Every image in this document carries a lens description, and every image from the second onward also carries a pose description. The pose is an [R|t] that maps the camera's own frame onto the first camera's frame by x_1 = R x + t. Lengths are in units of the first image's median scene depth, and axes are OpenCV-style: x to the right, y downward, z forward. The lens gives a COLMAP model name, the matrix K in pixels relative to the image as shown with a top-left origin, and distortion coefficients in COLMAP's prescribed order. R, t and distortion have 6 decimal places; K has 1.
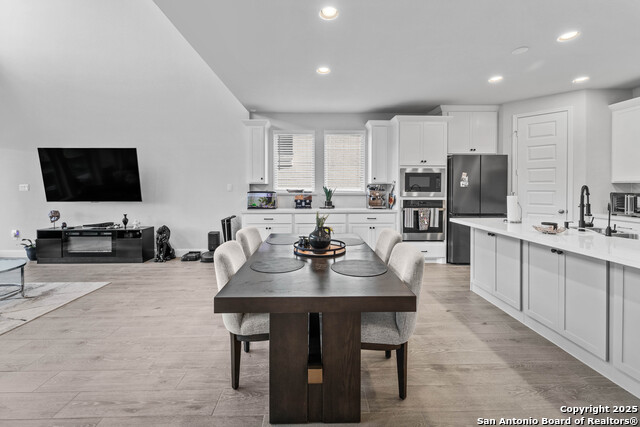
lens RADIAL K [[266.0, 0, 318.3], [0, 266.0, 188.2], [0, 0, 1]] dist [0.000237, -0.000017]
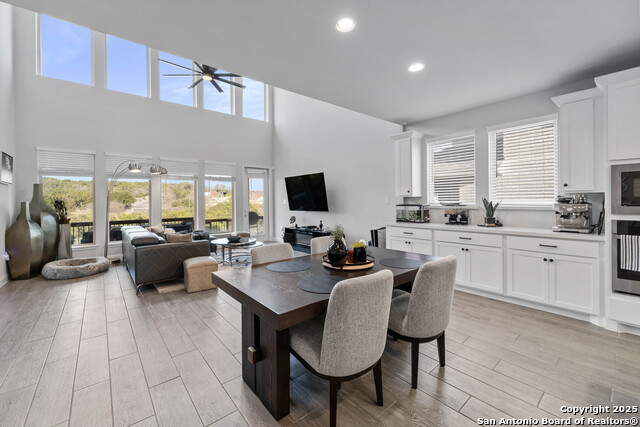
lens RADIAL K [[263.4, 0, 320.3], [0, 263.4, 200.0], [0, 0, 1]] dist [-0.000055, -0.000050]
pose [[0.626361, -0.010272, -0.779466, 0.341366], [0.007090, 0.999947, -0.007479, 0.000140], [0.779501, -0.000842, 0.626400, 0.140291]]
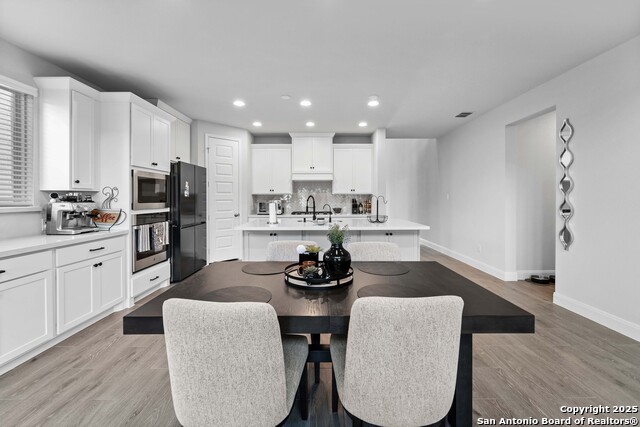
lens RADIAL K [[263.4, 0, 320.3], [0, 263.4, 200.0], [0, 0, 1]] dist [-0.000055, -0.000050]
pose [[0.020290, -0.006861, 0.999771, -0.353125], [0.009005, 0.999937, 0.006680, 0.005002], [-0.999754, 0.008867, 0.020350, 0.466533]]
